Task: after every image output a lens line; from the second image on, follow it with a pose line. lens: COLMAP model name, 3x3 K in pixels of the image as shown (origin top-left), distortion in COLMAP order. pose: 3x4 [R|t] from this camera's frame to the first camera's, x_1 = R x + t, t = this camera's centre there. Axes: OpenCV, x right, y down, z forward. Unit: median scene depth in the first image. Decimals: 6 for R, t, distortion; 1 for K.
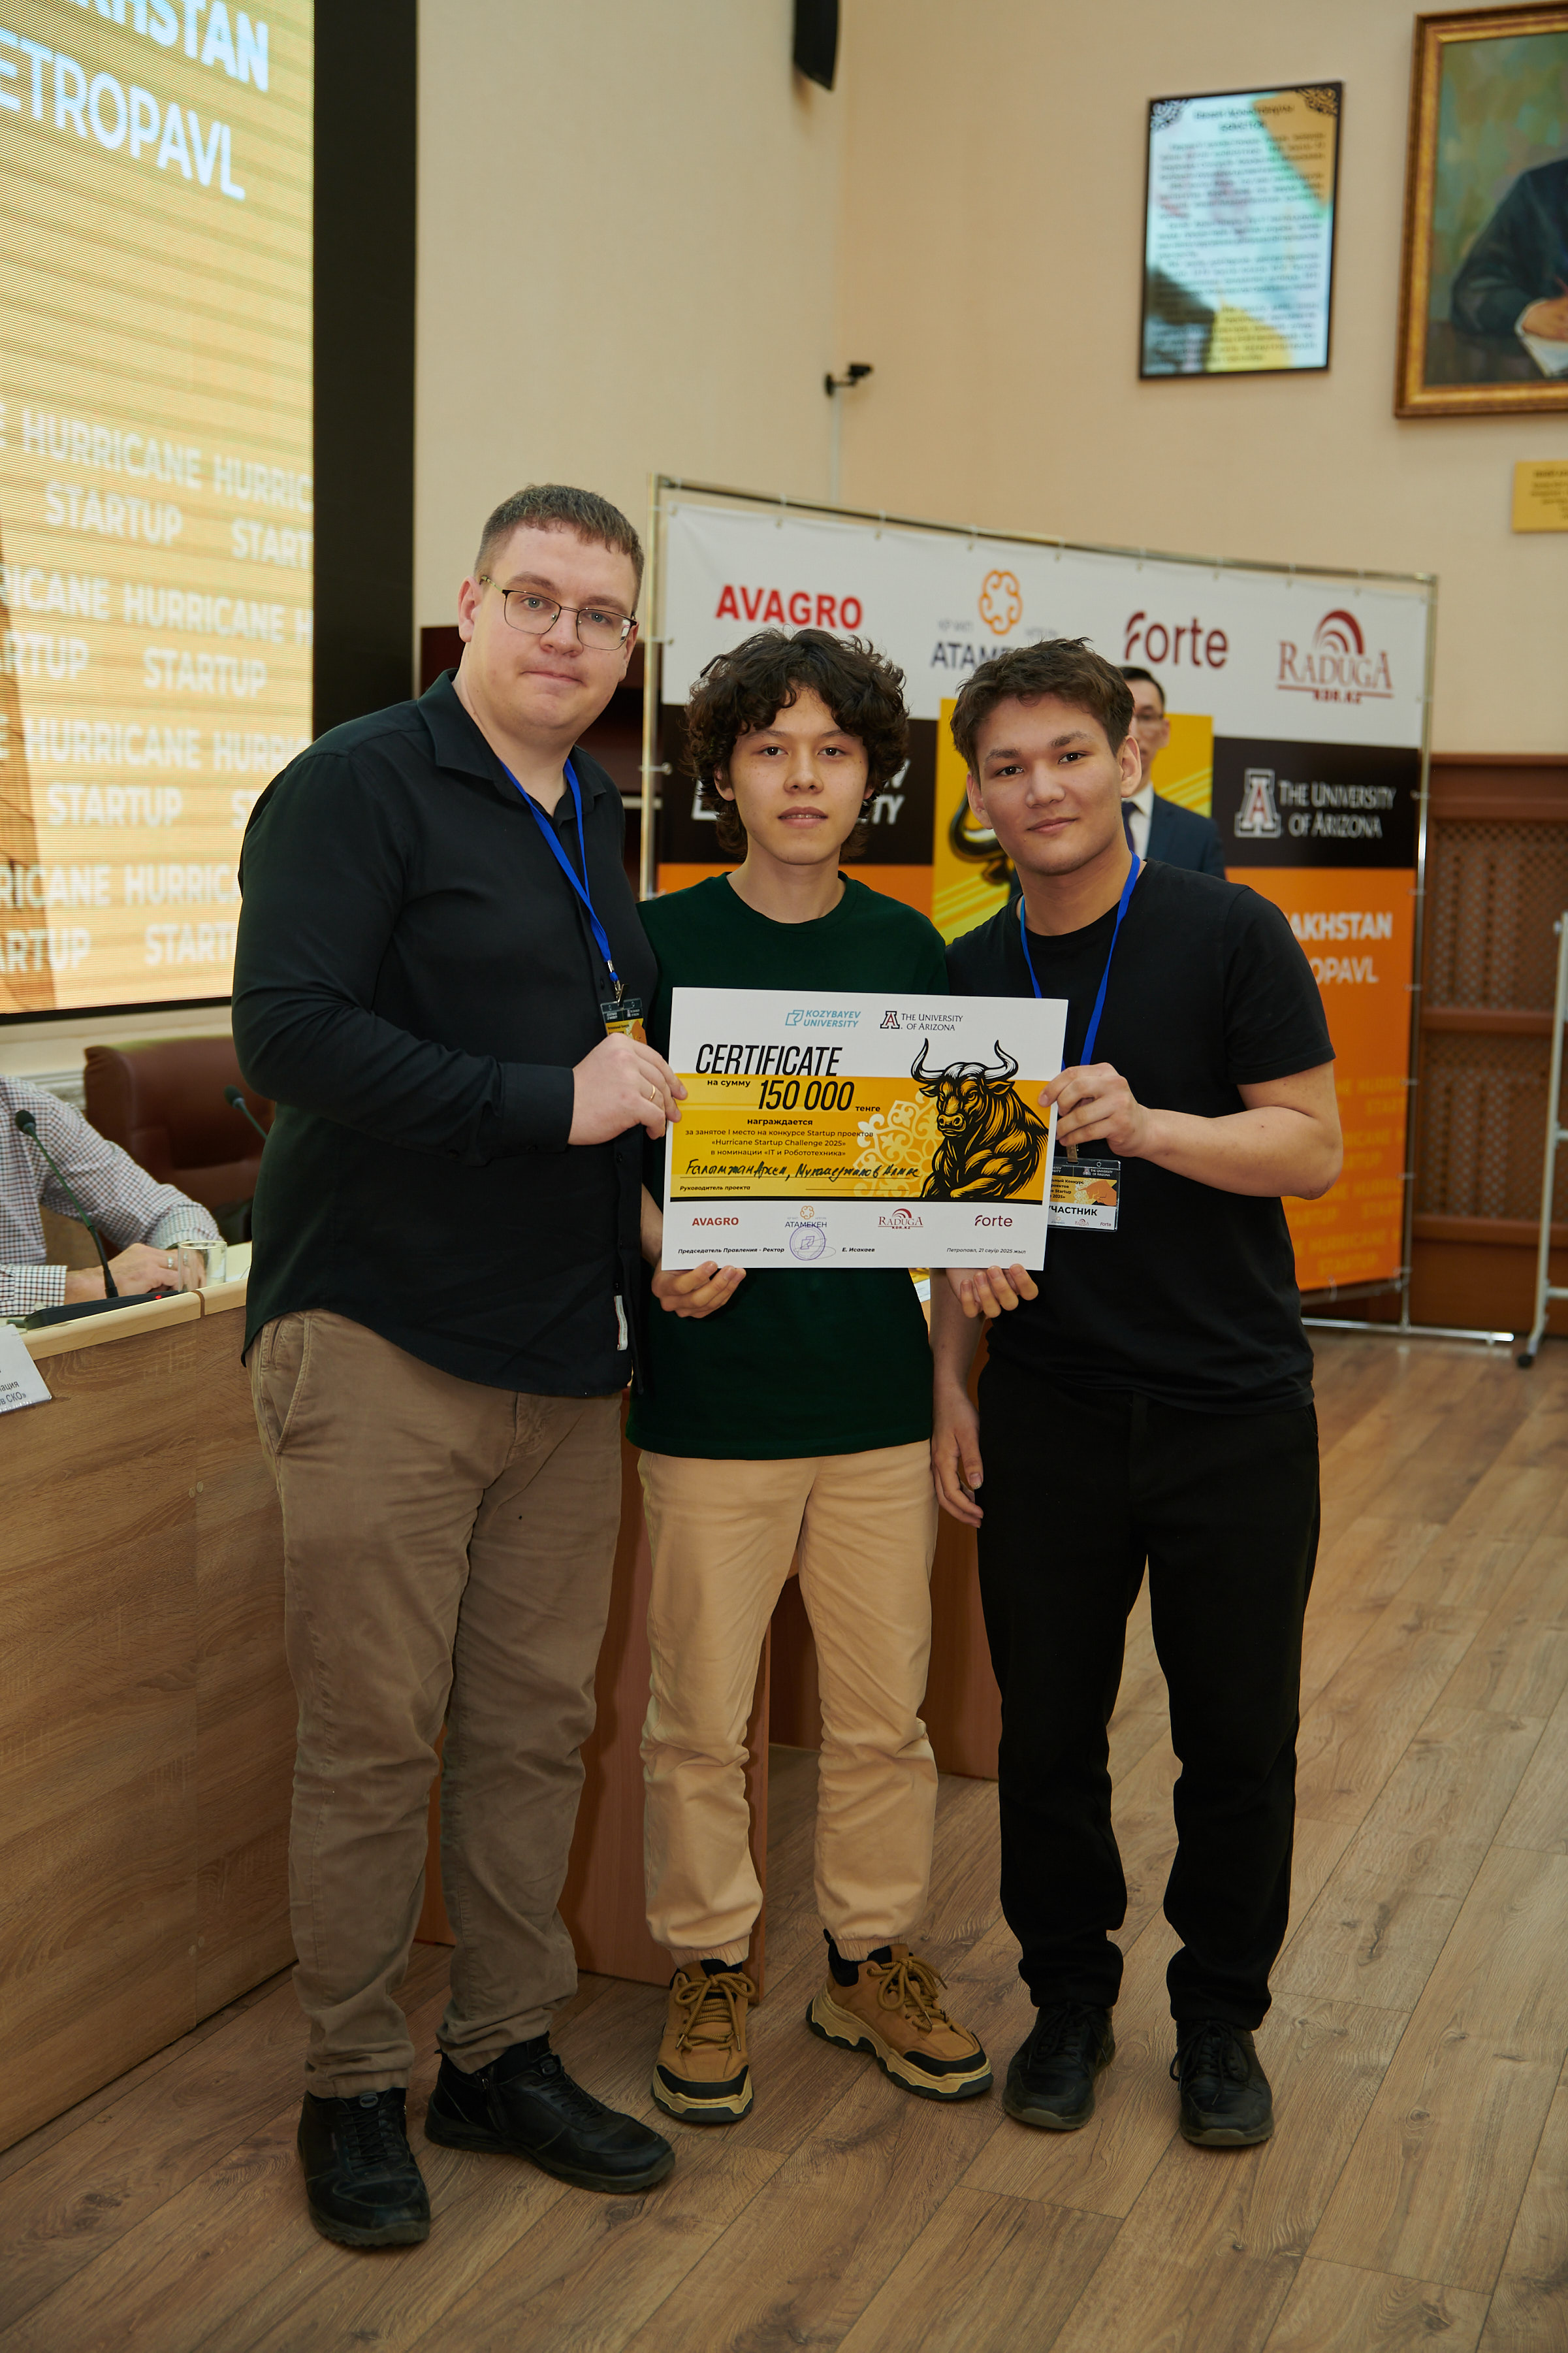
lens RADIAL K [[2999.7, 0, 784.0], [0, 2999.7, 1176.5], [0, 0, 1]] dist [0.012289, 0.317488]
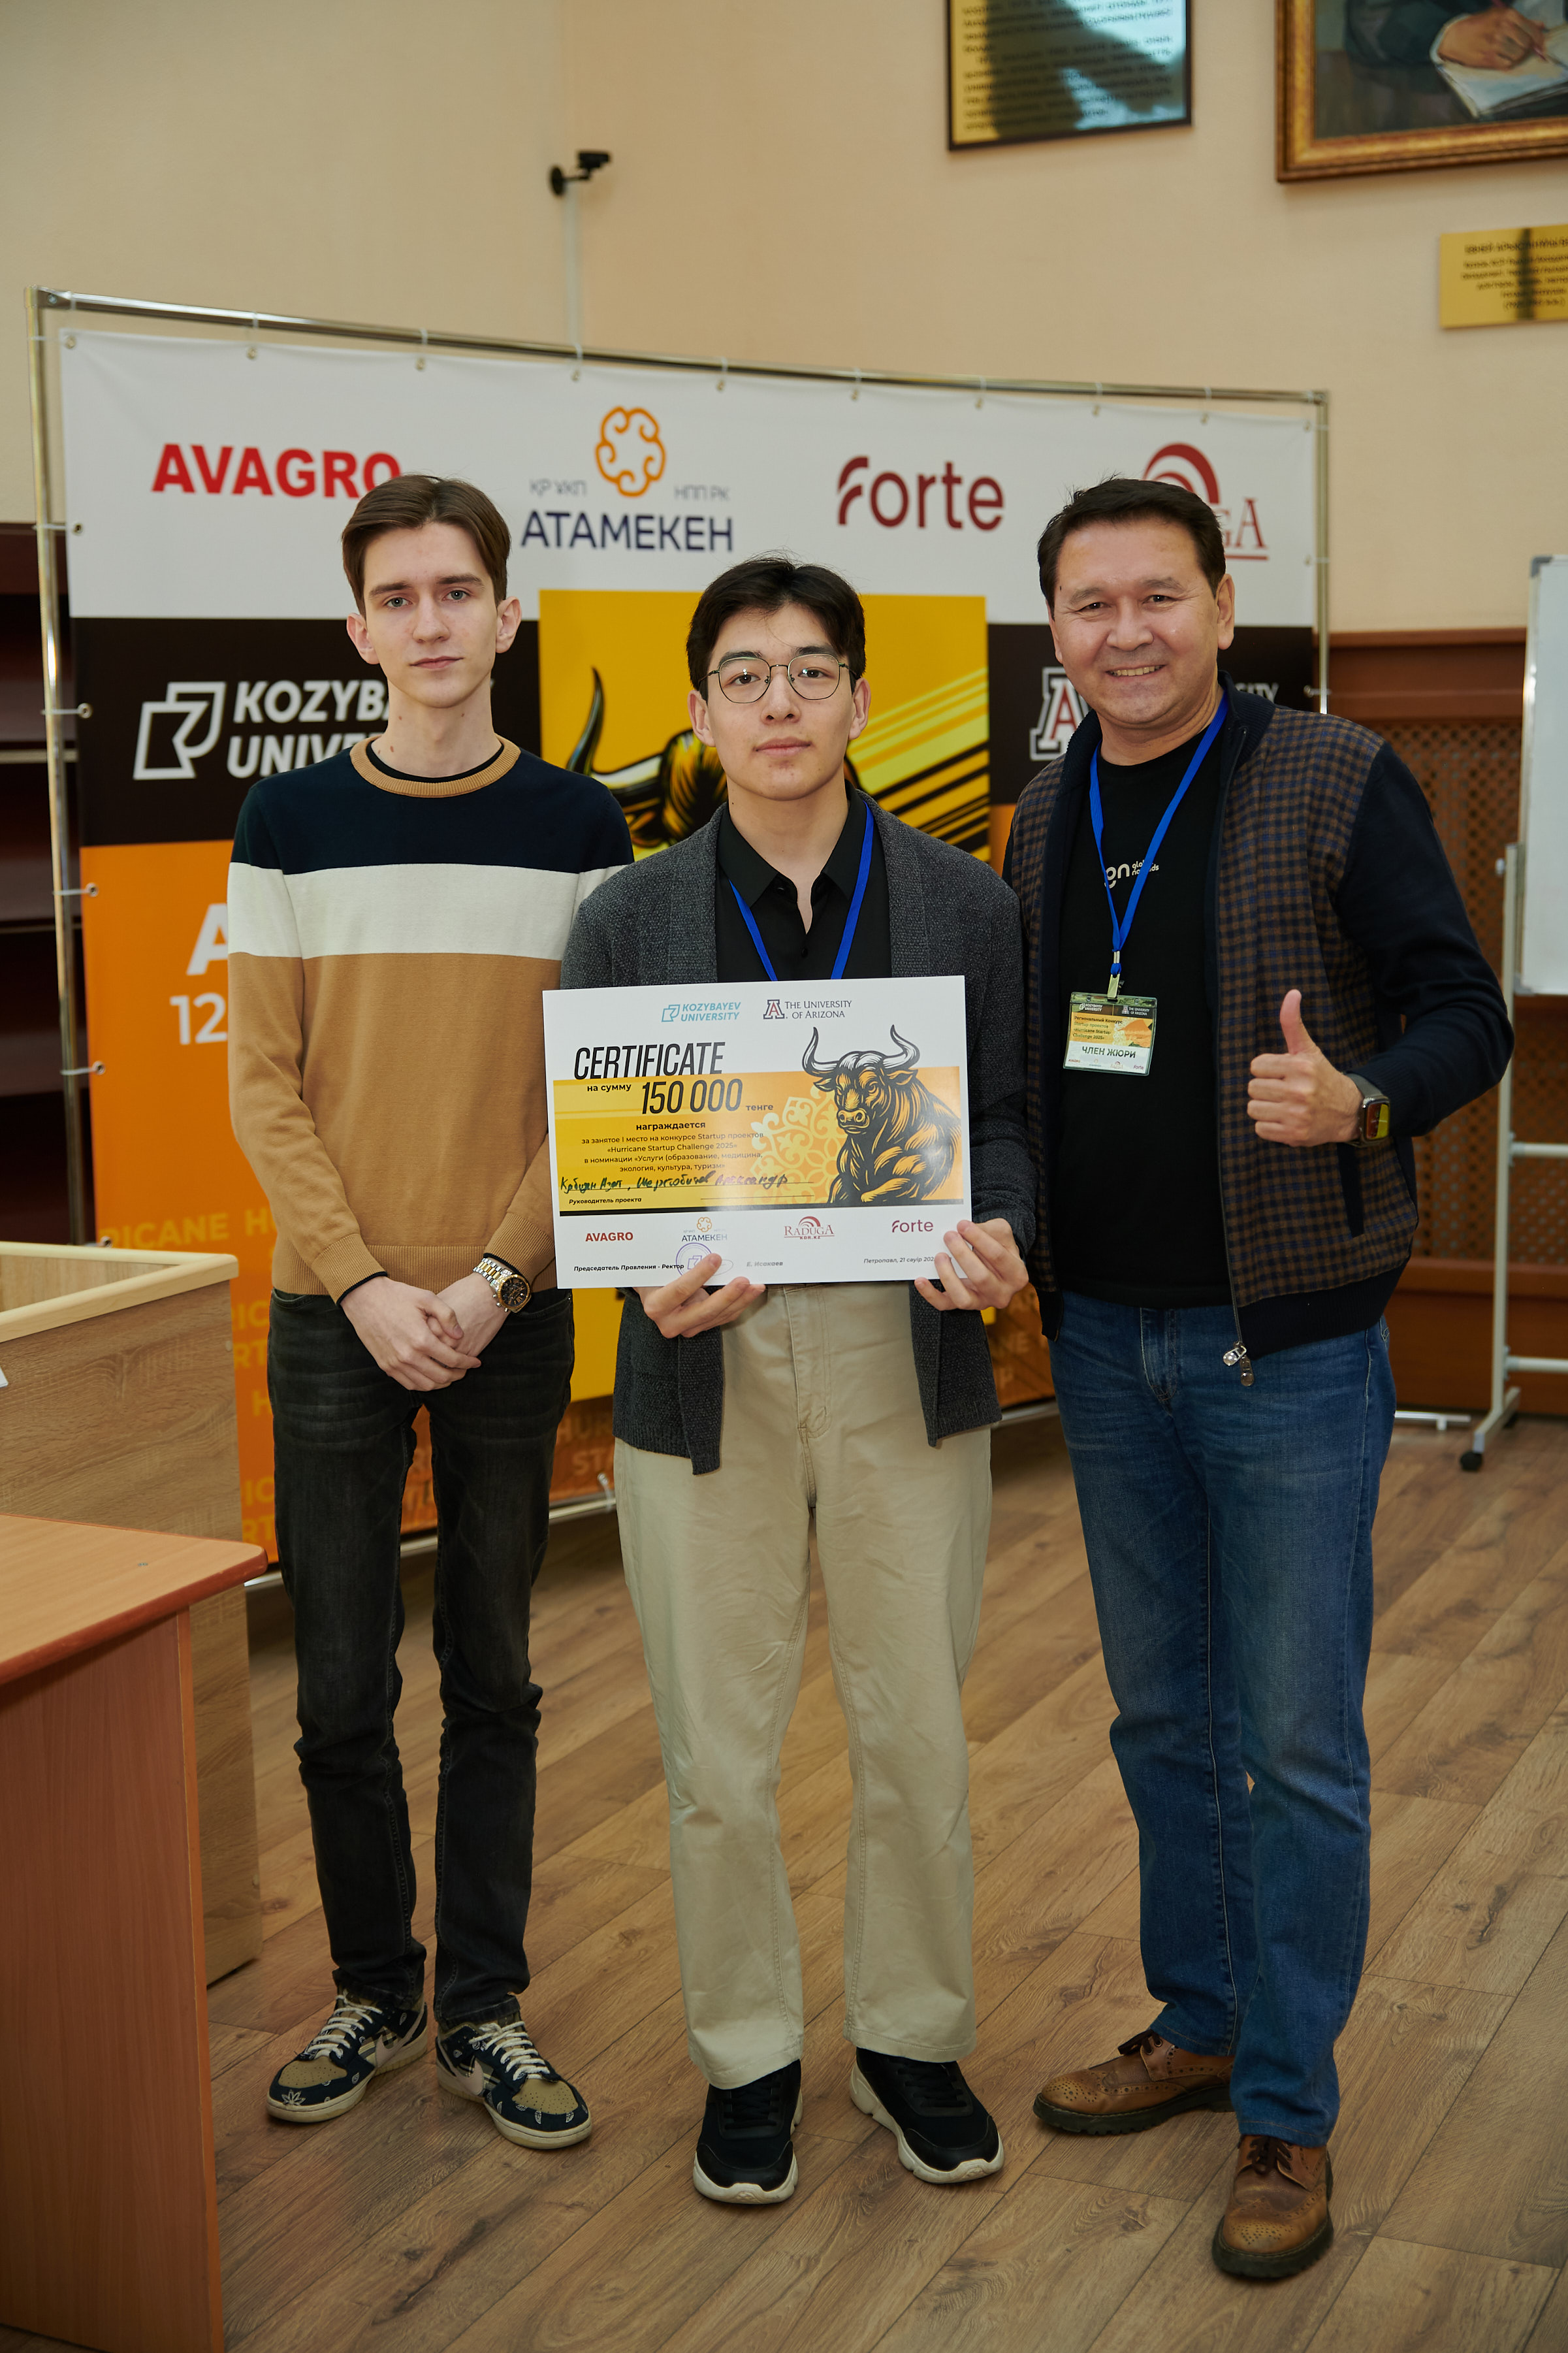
lens RADIAL K [[3275.4, 0, 771.5], [0, 3275.4, 1173.7], [0, 0, 1]] dist [-0.018489, 0.081691]
pose [[0.997239, -0.032871, -0.066592, 0.133979], [0.034155, 0.999250, 0.018235, -0.029272], [0.065943, -0.020459, 0.997614, 0.198366]]
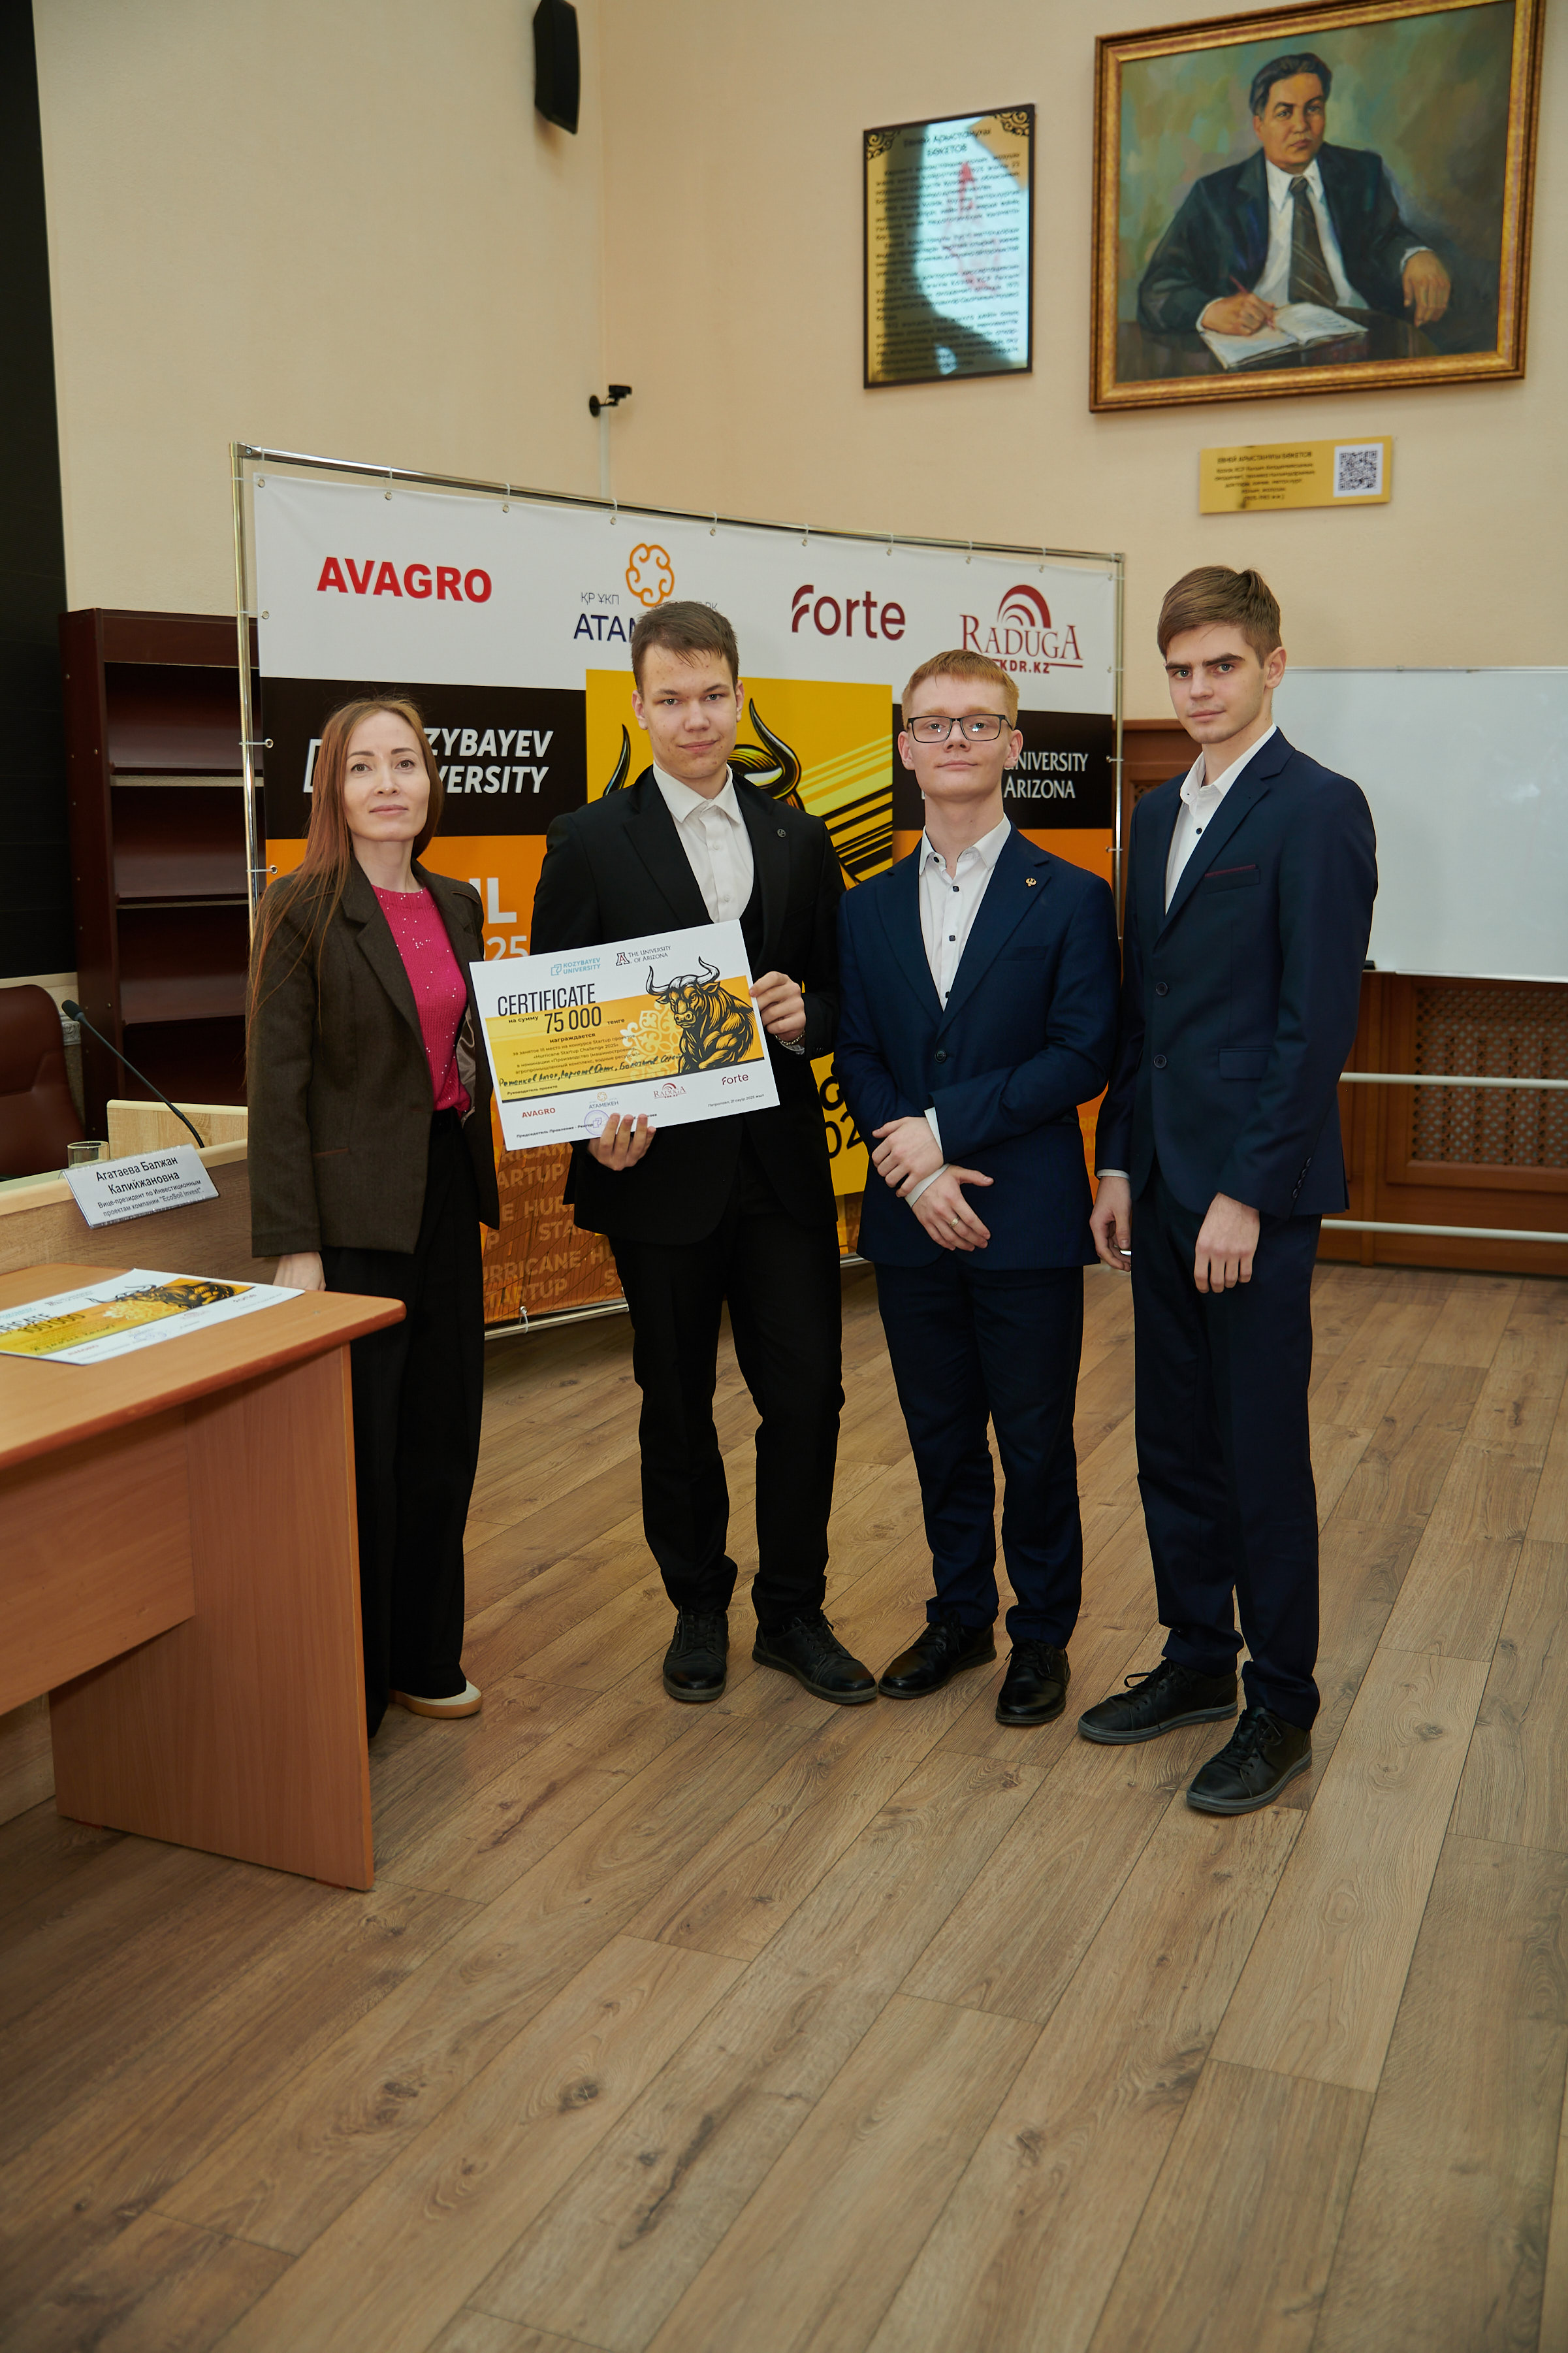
lens RADIAL K [[2185.1, 0, 792.7], [0, 2185.1, 1181.0], [0, 0, 1]] dist [-0.082863, 0.209483]
pose [[0.999215, -0.023024, -0.032245, 0.123740], [0.024511, 0.998617, 0.046515, -0.015918], [0.031129, -0.047269, 0.998397, 0.222032]]
